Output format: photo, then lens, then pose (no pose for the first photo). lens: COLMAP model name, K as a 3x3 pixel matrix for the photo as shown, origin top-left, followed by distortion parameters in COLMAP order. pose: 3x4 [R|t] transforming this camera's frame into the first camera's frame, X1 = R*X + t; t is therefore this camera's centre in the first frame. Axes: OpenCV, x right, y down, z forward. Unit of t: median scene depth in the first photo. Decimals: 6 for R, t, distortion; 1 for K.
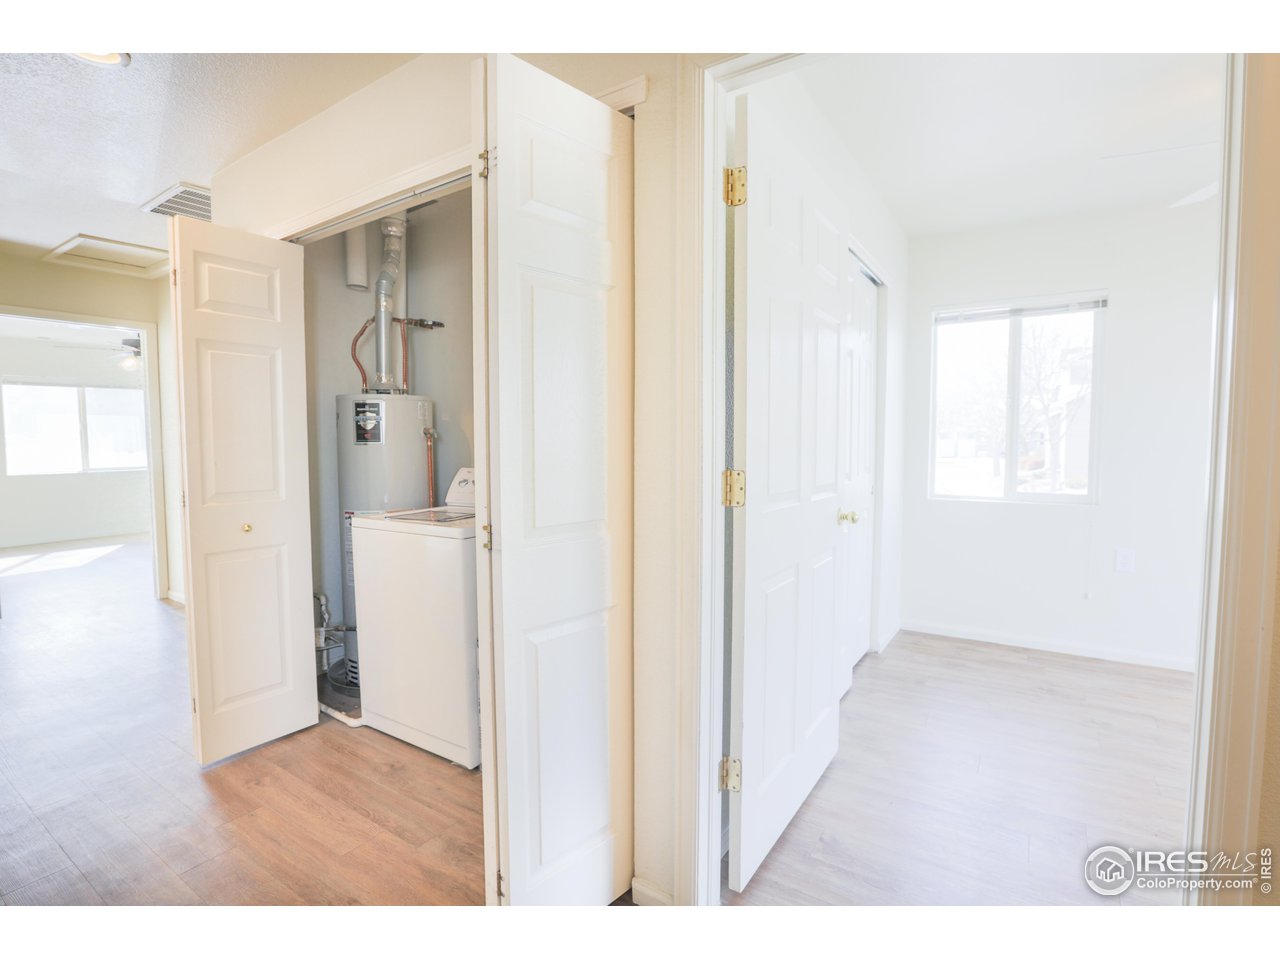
lens RADIAL K [[616.7, 0, 636.8], [0, 616.7, 478.0], [0, 0, 1]] dist [-0.057040, 0.020717]
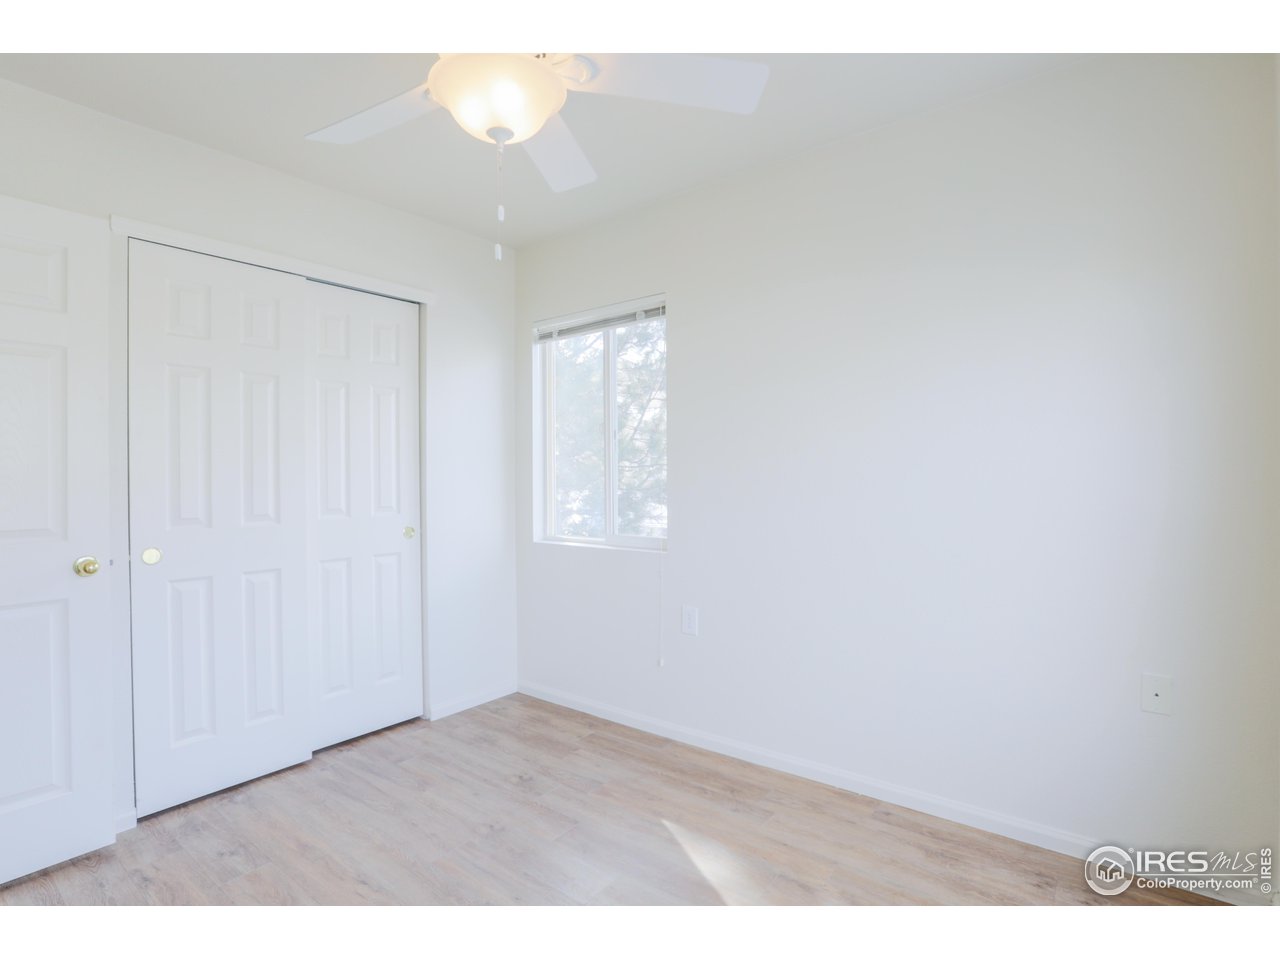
lens RADIAL K [[636.0, 0, 640.0], [0, 636.0, 476.6], [0, 0, 1]] dist [-0.054297, 0.021282]
pose [[0.996588, -0.008818, -0.082064, 0.766332], [0.004249, 0.998439, -0.055695, -0.008452], [0.082427, 0.055156, 0.995070, 0.117125]]
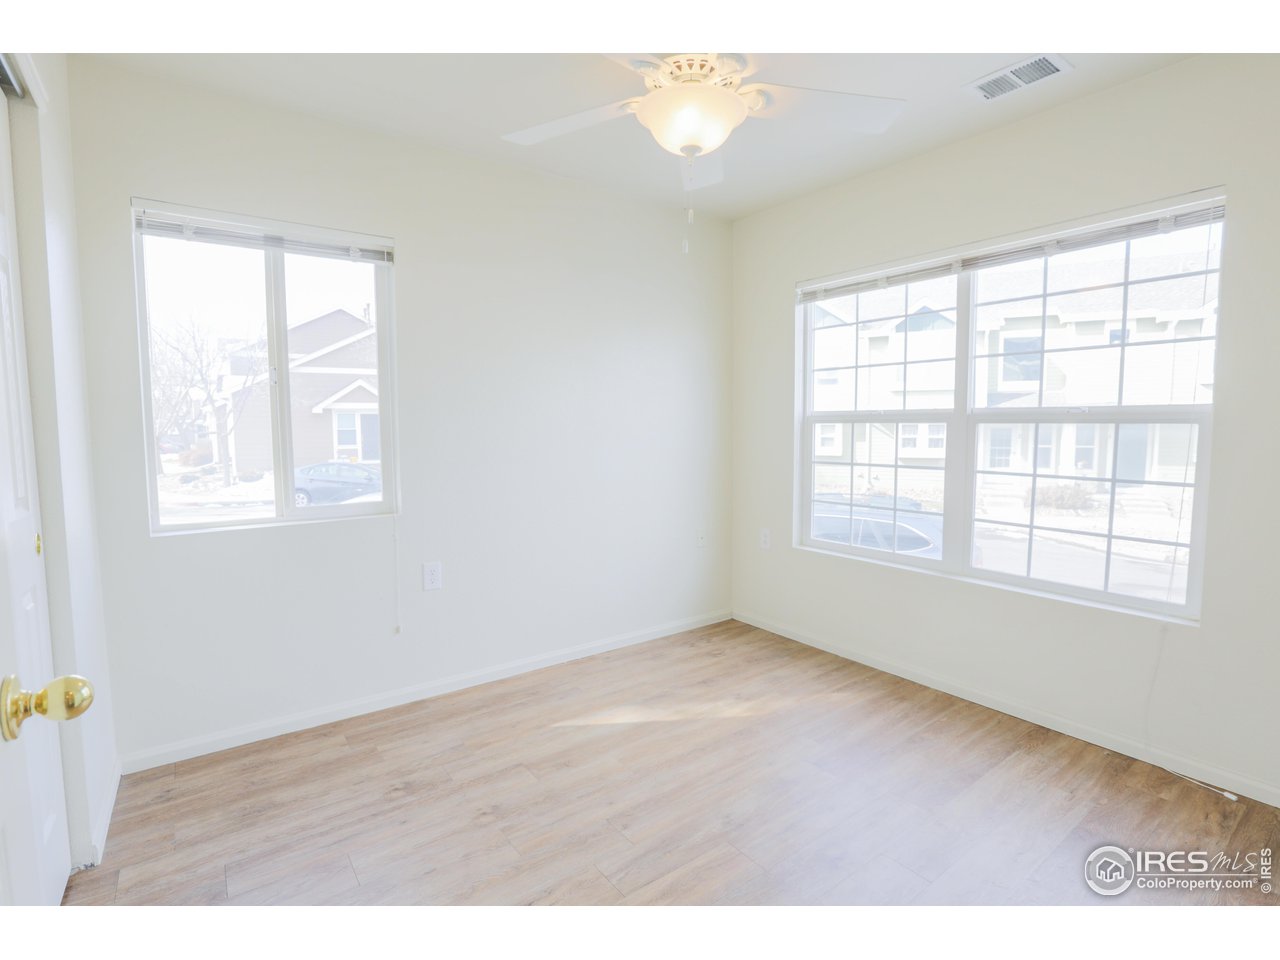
lens RADIAL K [[619.4, 0, 639.1], [0, 619.4, 476.5], [0, 0, 1]] dist [-0.057943, 0.026921]
pose [[0.341616, -0.074203, 0.936906, 0.115535], [0.064975, 0.996358, 0.055221, -0.026467], [-0.937591, 0.042011, 0.345194, 0.402676]]
